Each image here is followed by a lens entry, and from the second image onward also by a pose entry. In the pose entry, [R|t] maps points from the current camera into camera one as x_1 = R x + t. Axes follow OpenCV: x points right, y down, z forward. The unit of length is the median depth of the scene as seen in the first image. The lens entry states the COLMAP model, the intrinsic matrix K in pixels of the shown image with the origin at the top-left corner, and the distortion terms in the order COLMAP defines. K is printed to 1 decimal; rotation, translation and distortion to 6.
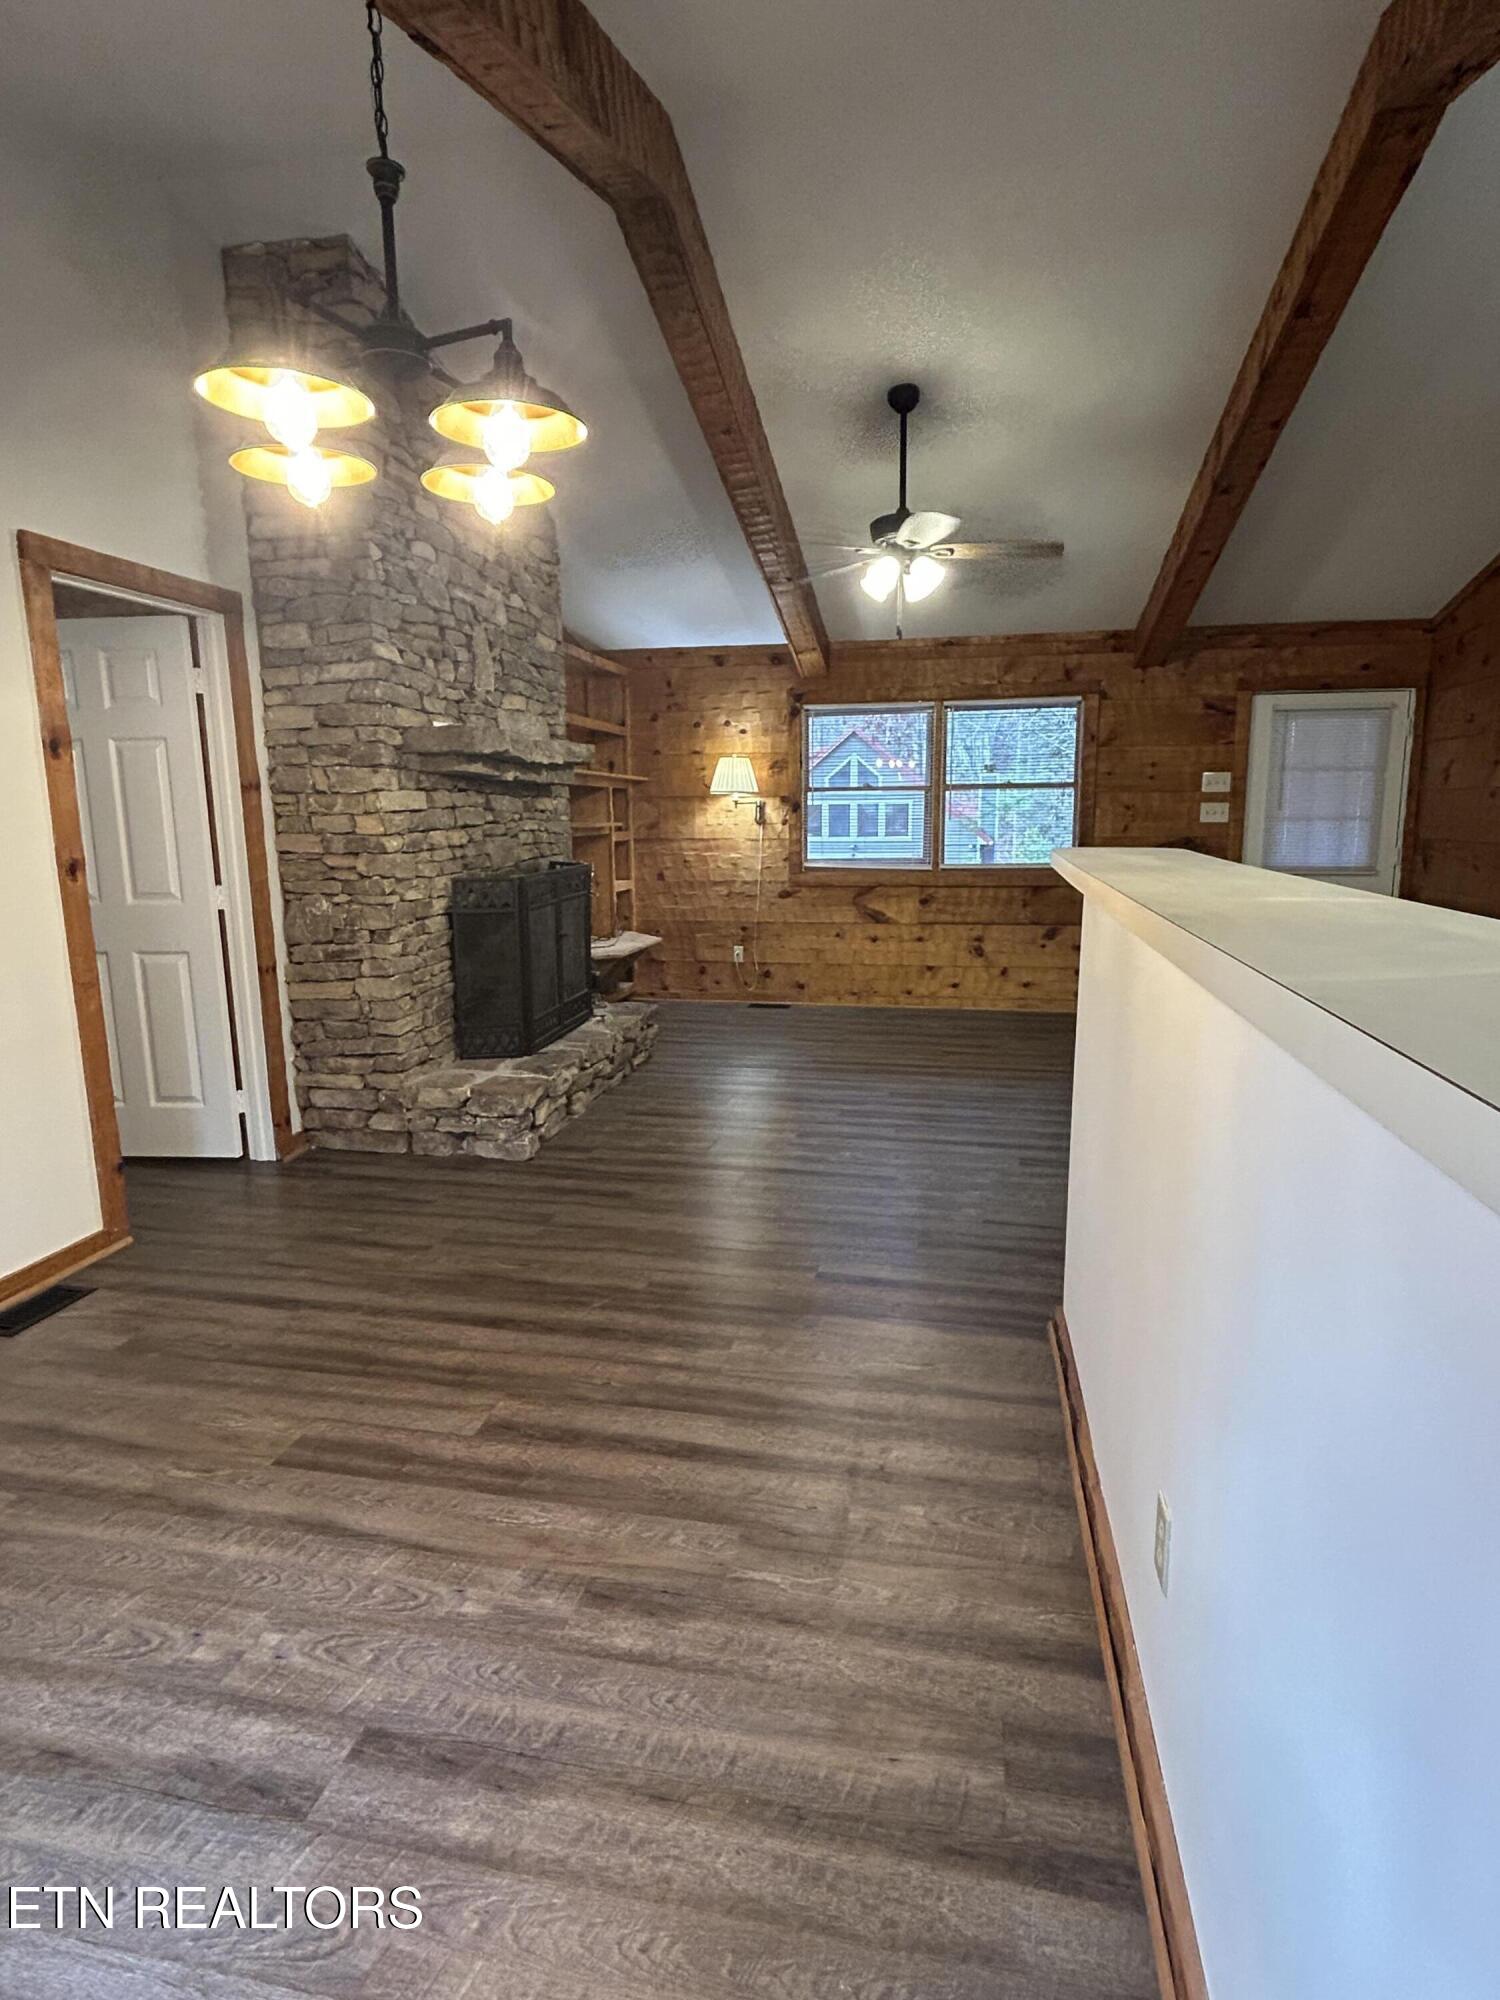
lens RADIAL K [[1060.7, 0, 754.0], [0, 1060.7, 995.4], [0, 0, 1]] dist [0.004307, -0.008916]
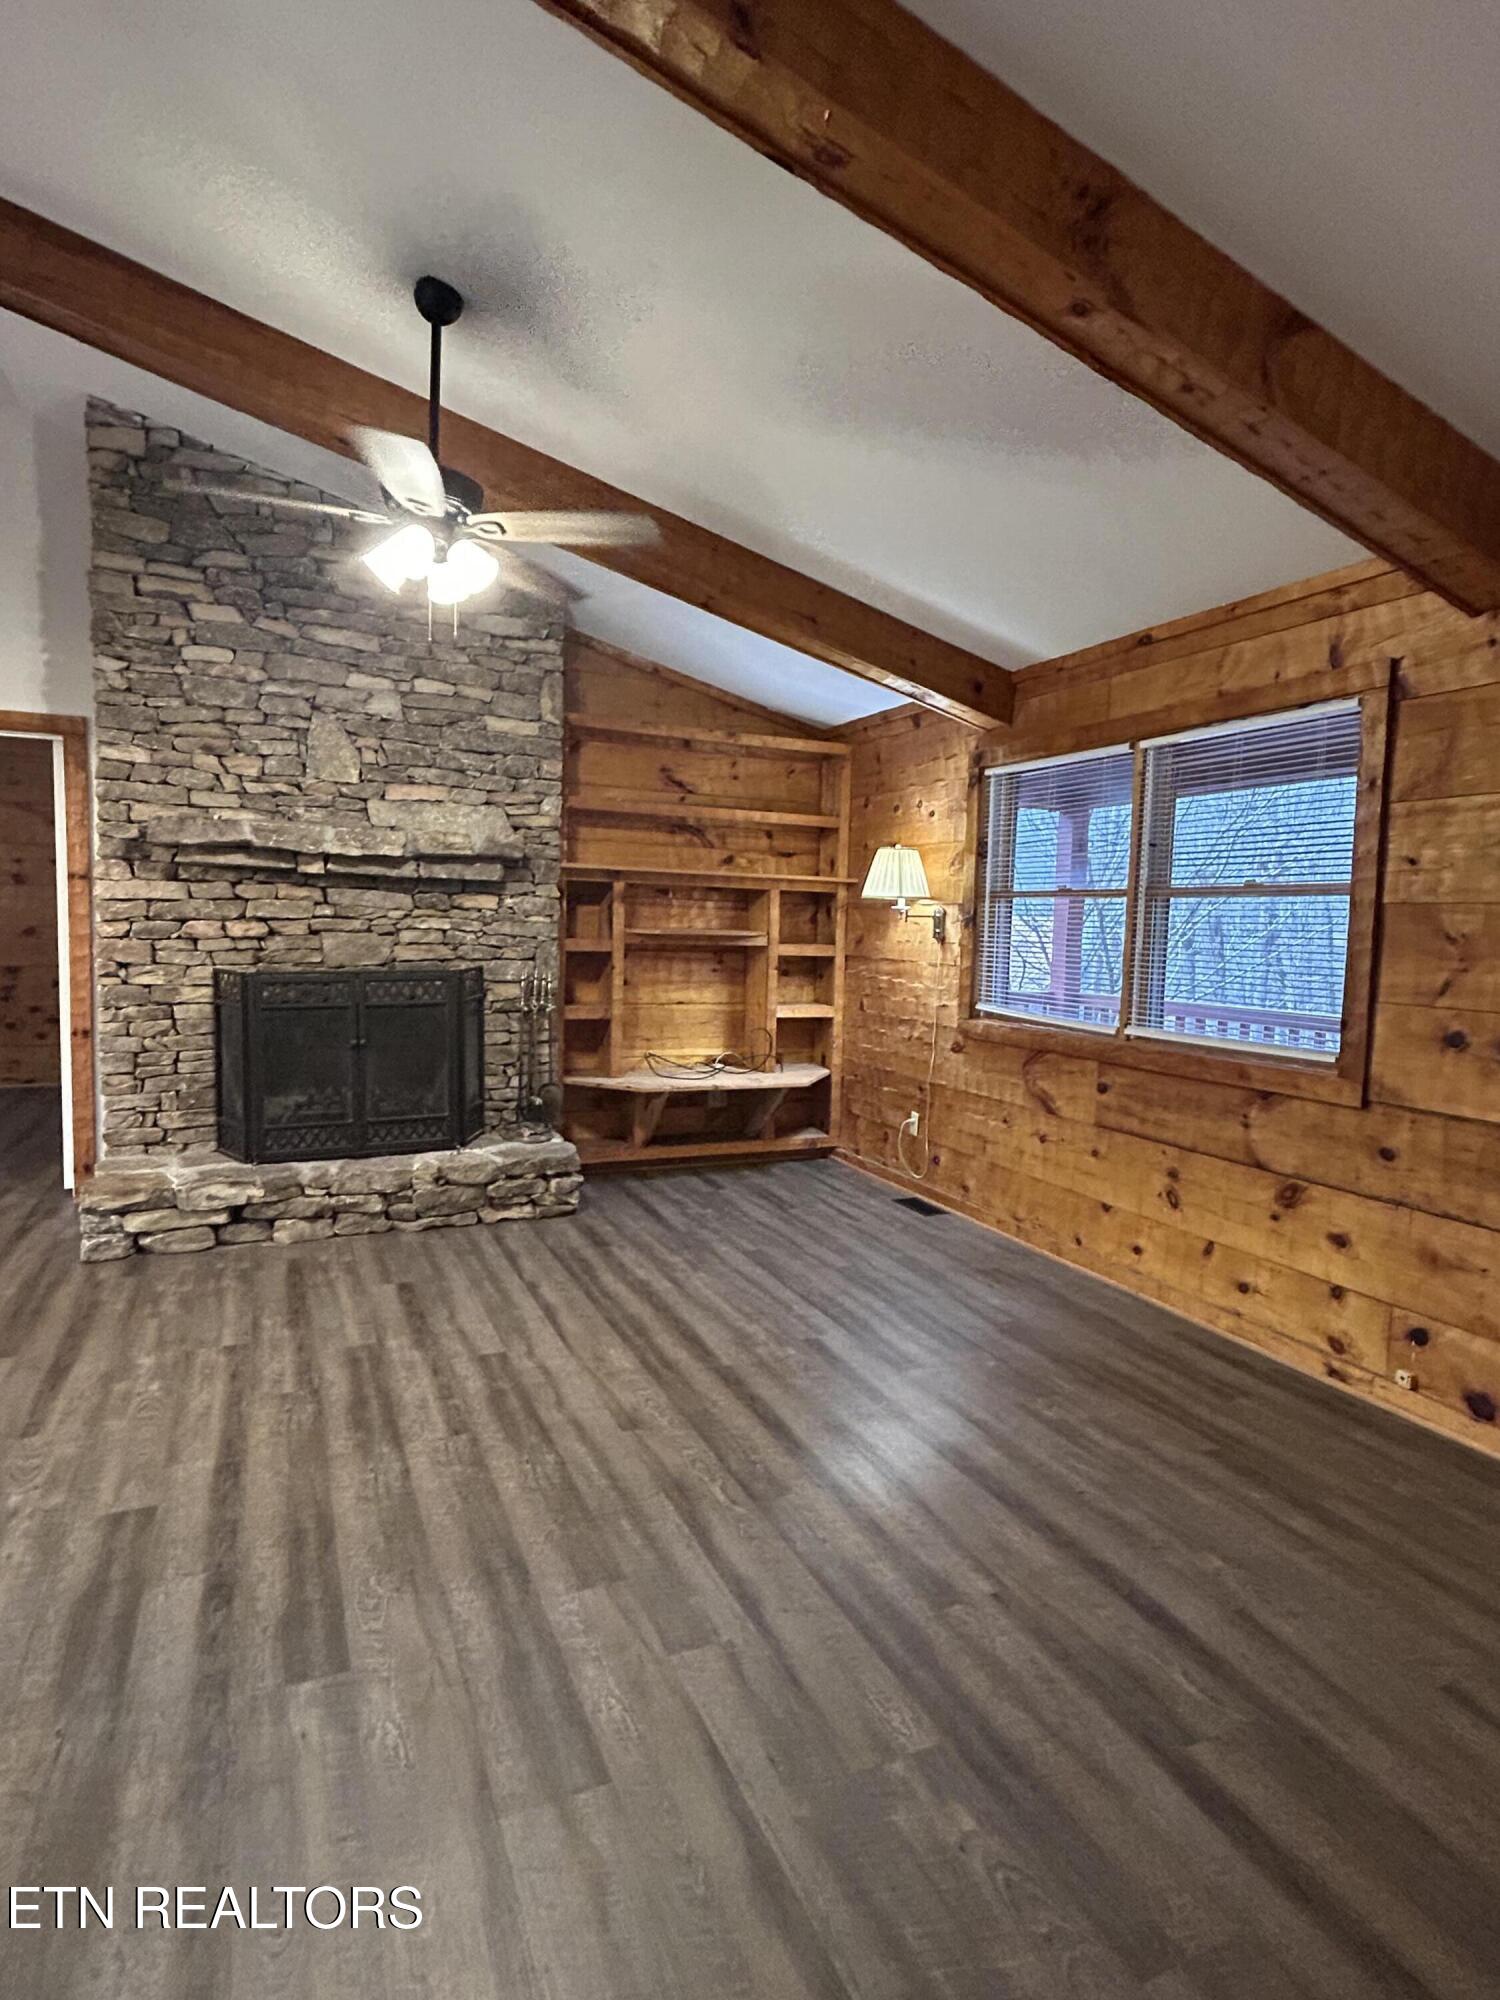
lens RADIAL K [[1060.7, 0, 754.0], [0, 1060.7, 995.4], [0, 0, 1]] dist [0.004307, -0.008916]
pose [[0.584413, 0.082923, -0.807208, 0.564423], [-0.171086, 0.984995, -0.022678, -0.103148], [0.793216, 0.151356, 0.589831, 0.563064]]
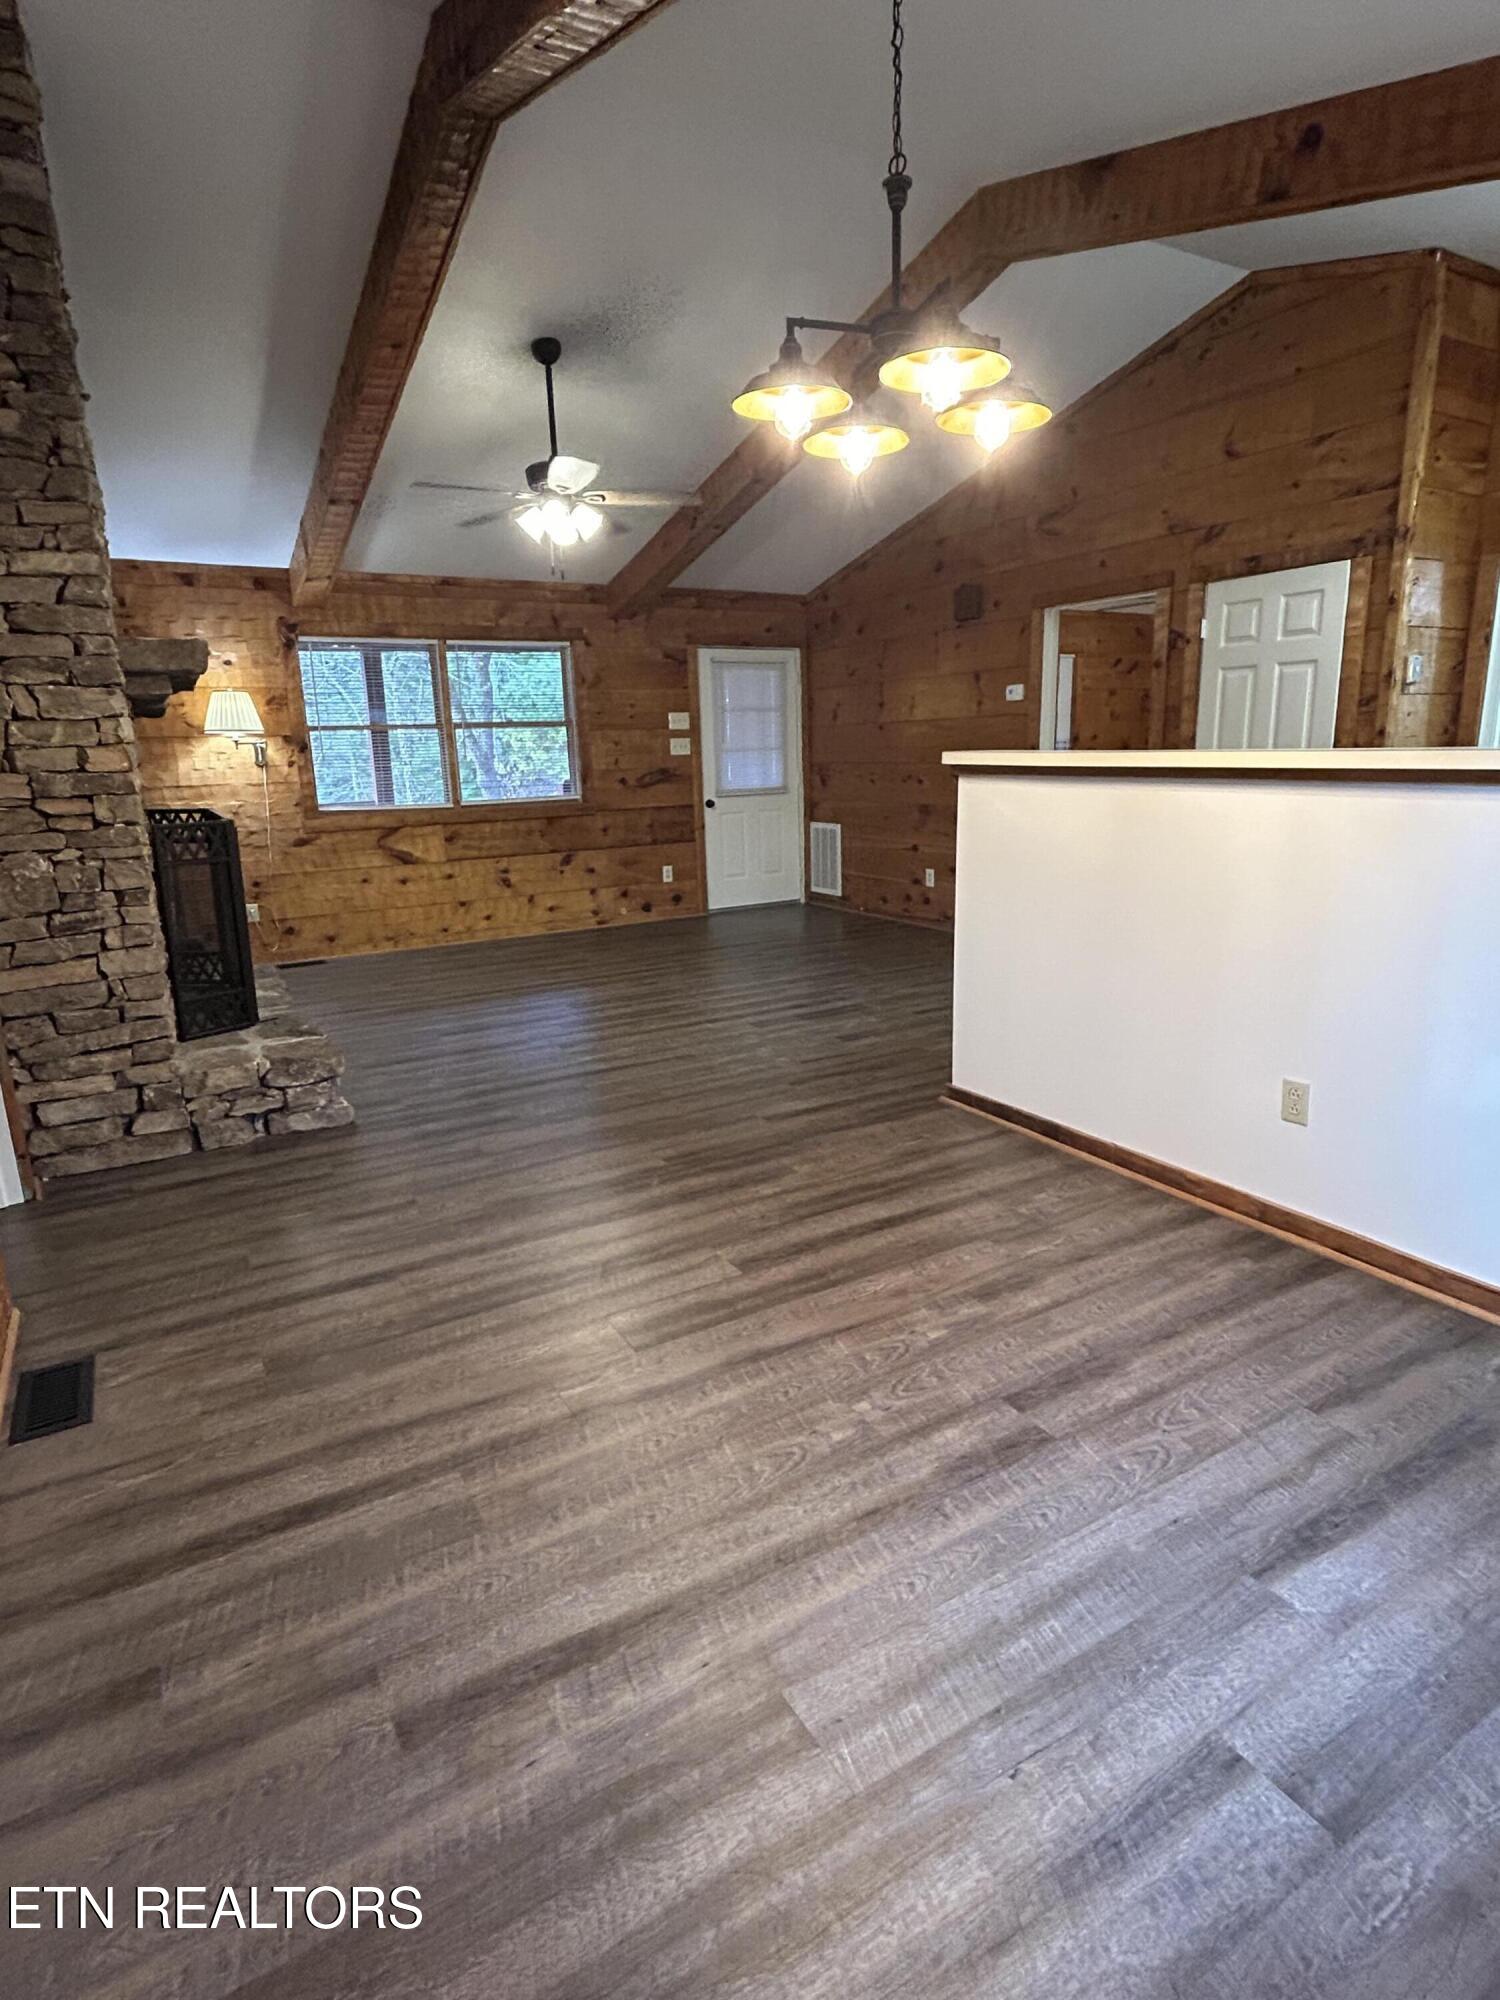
lens RADIAL K [[1060.7, 0, 754.0], [0, 1060.7, 995.4], [0, 0, 1]] dist [0.004307, -0.008916]
pose [[0.746199, -0.164421, 0.645099, -0.338030], [0.136801, 0.986212, 0.093122, 0.005357], [-0.651516, 0.018763, 0.758403, 0.043492]]
